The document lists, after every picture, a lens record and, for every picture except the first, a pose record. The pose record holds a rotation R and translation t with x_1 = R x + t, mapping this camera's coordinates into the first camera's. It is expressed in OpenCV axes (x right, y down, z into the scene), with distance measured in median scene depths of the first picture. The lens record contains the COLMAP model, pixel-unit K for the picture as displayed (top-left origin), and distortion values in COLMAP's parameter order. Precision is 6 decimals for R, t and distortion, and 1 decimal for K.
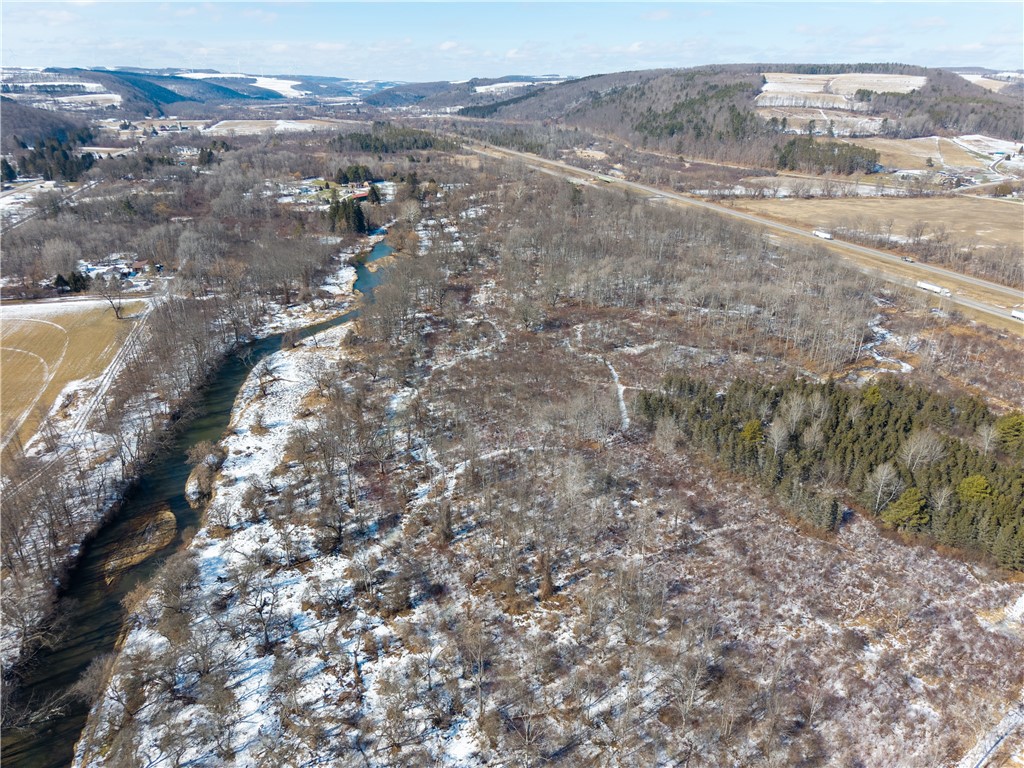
lens RADIAL K [[687.9, 0, 512.0], [0, 687.9, 384.0], [0, 0, 1]] dist [0.016581, -0.013973]
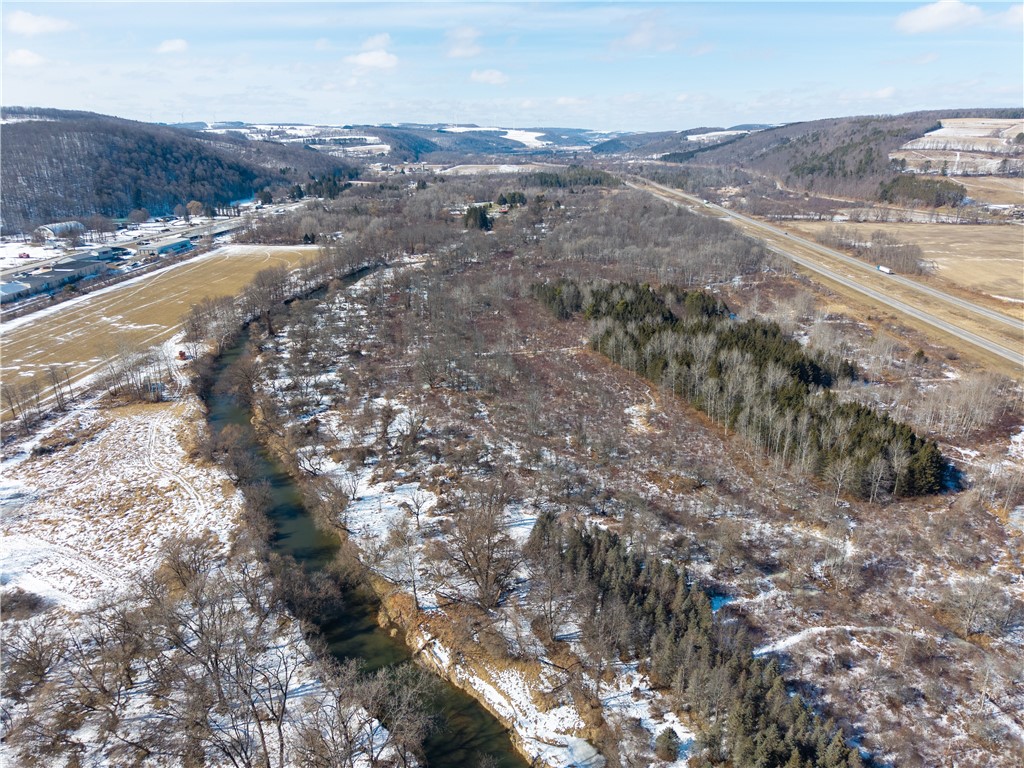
lens RADIAL K [[687.9, 0, 512.0], [0, 687.9, 384.0], [0, 0, 1]] dist [0.016581, -0.013973]
pose [[0.944383, 0.101152, -0.312905, 0.205011], [-0.120629, 0.991745, -0.043472, 0.106022], [0.305925, 0.078799, 0.948789, -0.236006]]
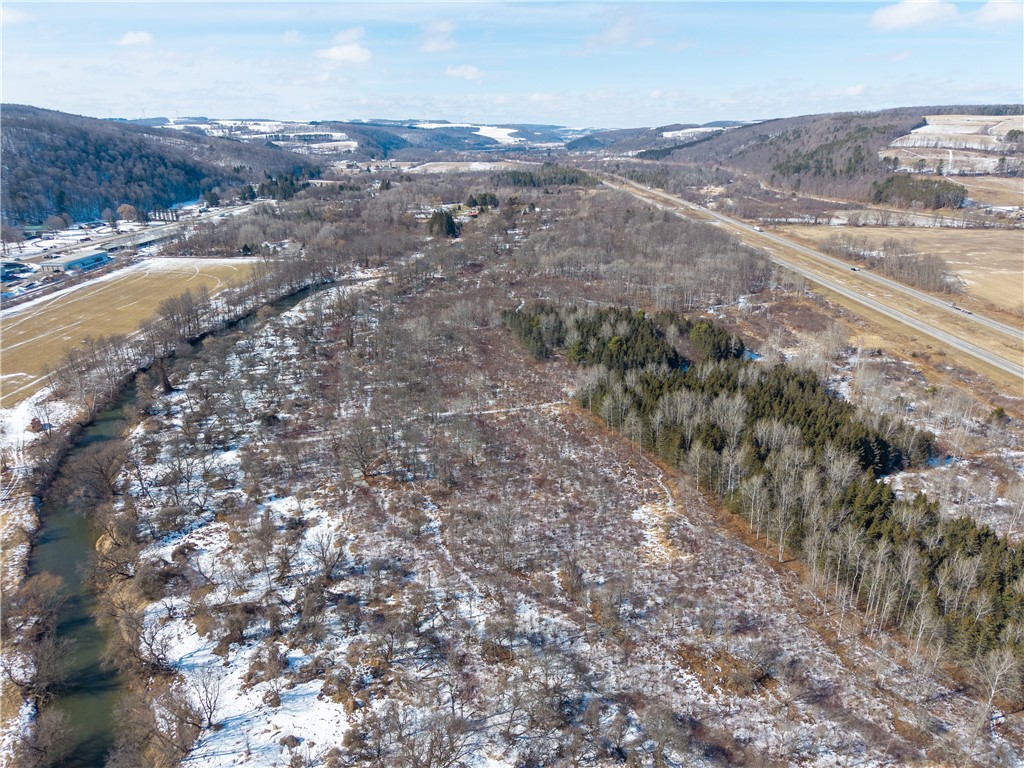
lens RADIAL K [[687.9, 0, 512.0], [0, 687.9, 384.0], [0, 0, 1]] dist [0.016581, -0.013973]
pose [[0.955933, 0.091800, -0.278863, 0.178868], [-0.107957, 0.993220, -0.043112, 0.070840], [0.273015, 0.071318, 0.959363, -0.154296]]
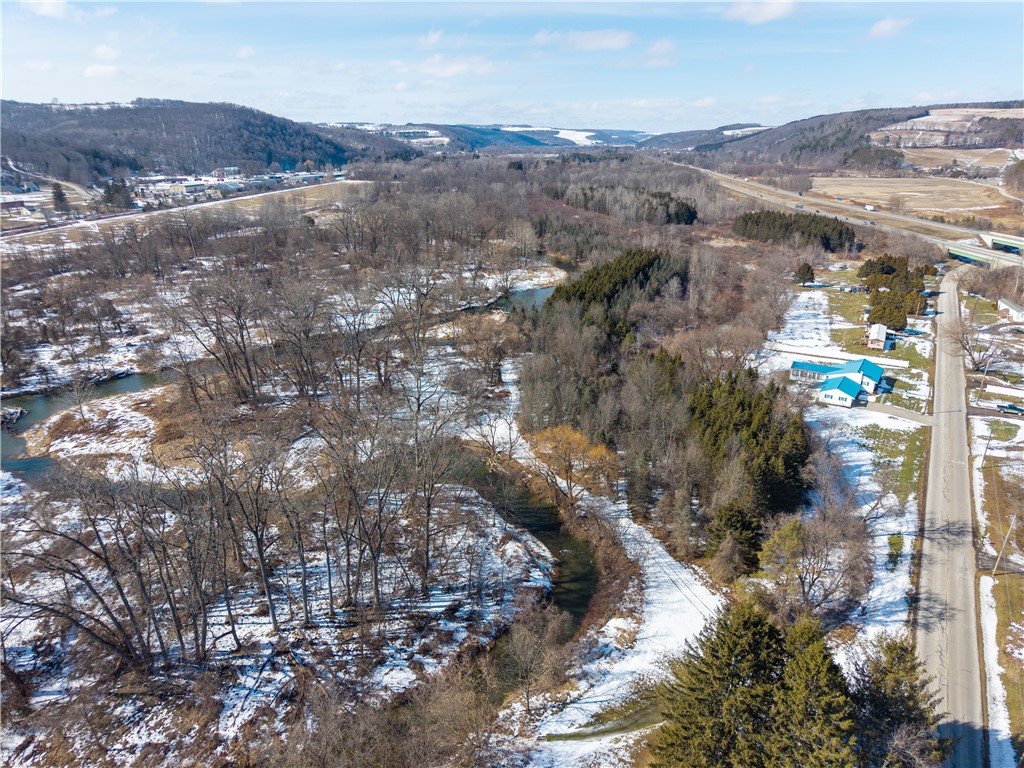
lens RADIAL K [[687.9, 0, 512.0], [0, 687.9, 384.0], [0, 0, 1]] dist [0.016581, -0.013973]
pose [[0.916802, 0.124724, -0.379365, 0.364028], [-0.150795, 0.987769, -0.039672, 0.281511], [0.369777, 0.093578, 0.924396, -0.511567]]
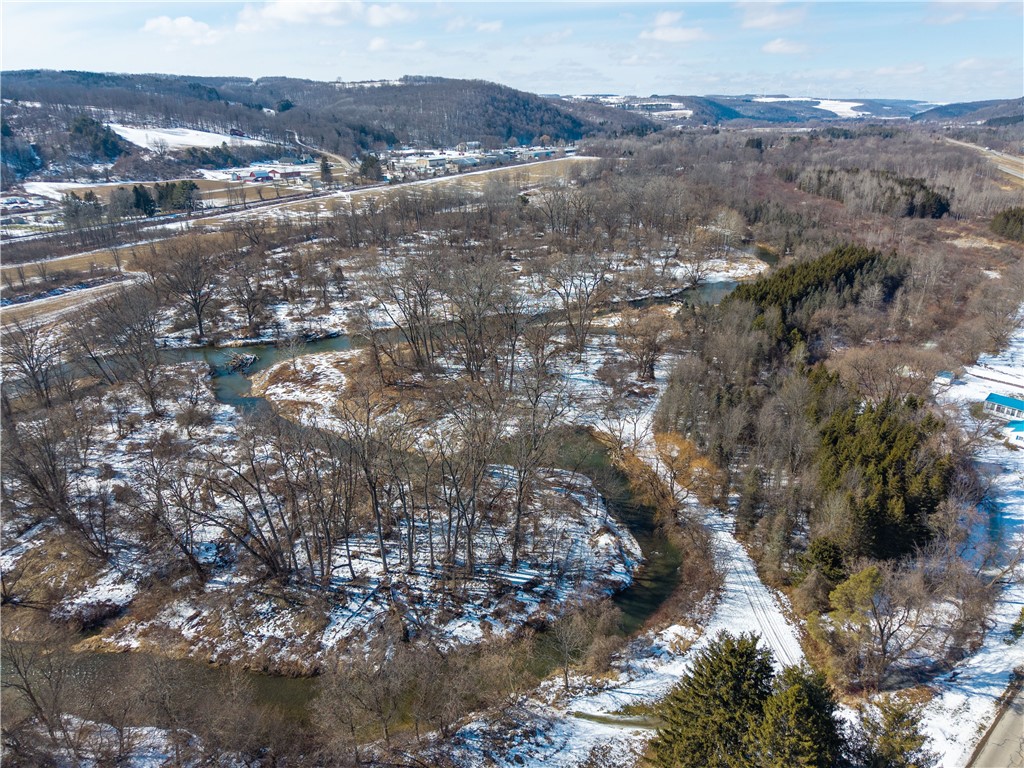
lens RADIAL K [[687.9, 0, 512.0], [0, 687.9, 384.0], [0, 0, 1]] dist [0.016581, -0.013973]
pose [[0.738308, 0.238885, -0.630741, 0.382560], [-0.260489, 0.963608, 0.060040, 0.274032], [0.622130, 0.119973, 0.773667, -0.511172]]
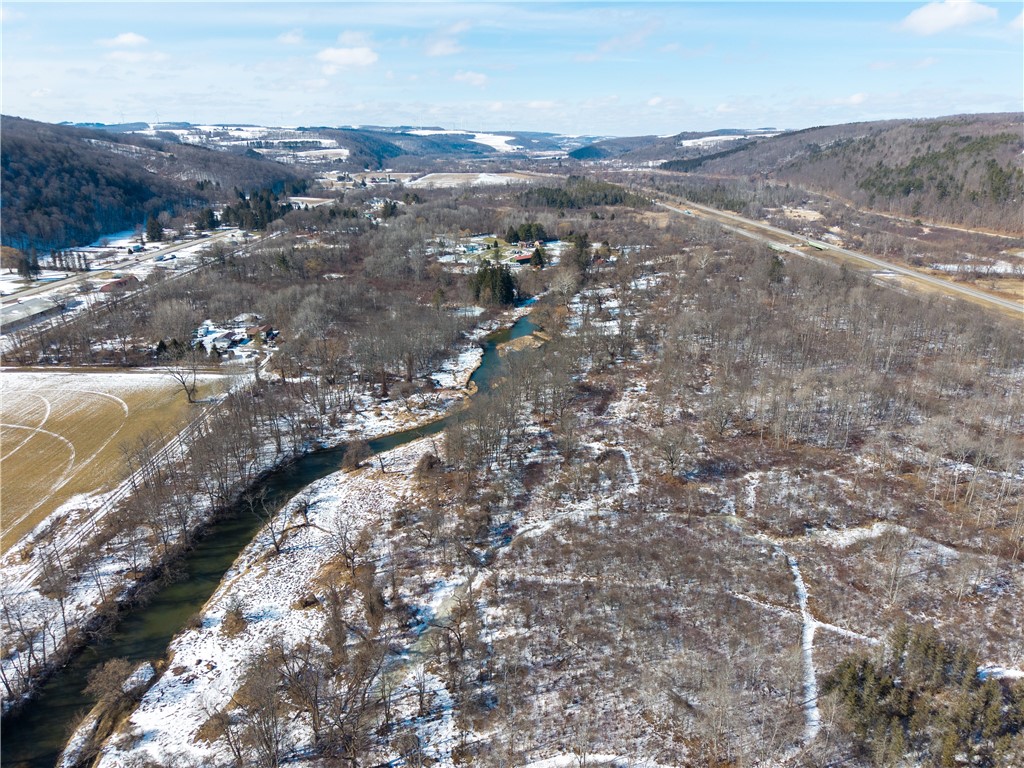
lens RADIAL K [[687.9, 0, 512.0], [0, 687.9, 384.0], [0, 0, 1]] dist [0.016581, -0.013973]
pose [[0.960203, 0.088515, -0.264906, 0.014736], [-0.106457, 0.992843, -0.054130, -0.040953], [0.258219, 0.080176, 0.962754, 0.099168]]
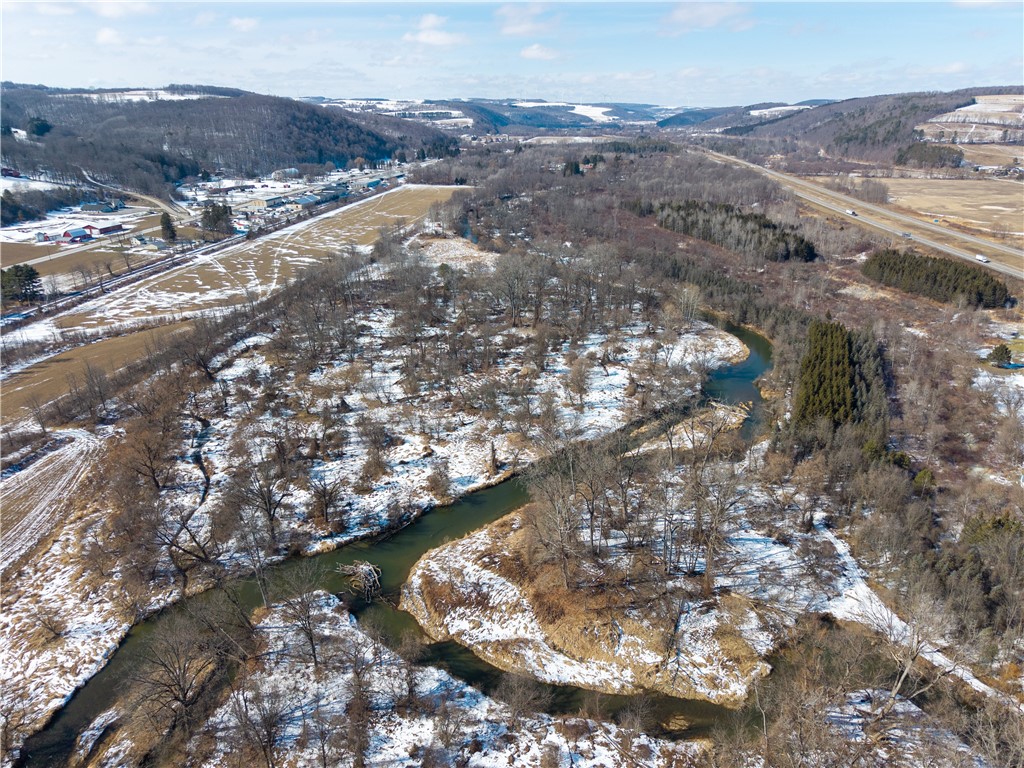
lens RADIAL K [[687.9, 0, 512.0], [0, 687.9, 384.0], [0, 0, 1]] dist [0.016581, -0.013973]
pose [[0.913196, 0.142566, -0.381769, 0.278147], [-0.154966, 0.987918, -0.001758, 0.246985], [0.376906, 0.060767, 0.924256, -0.550923]]
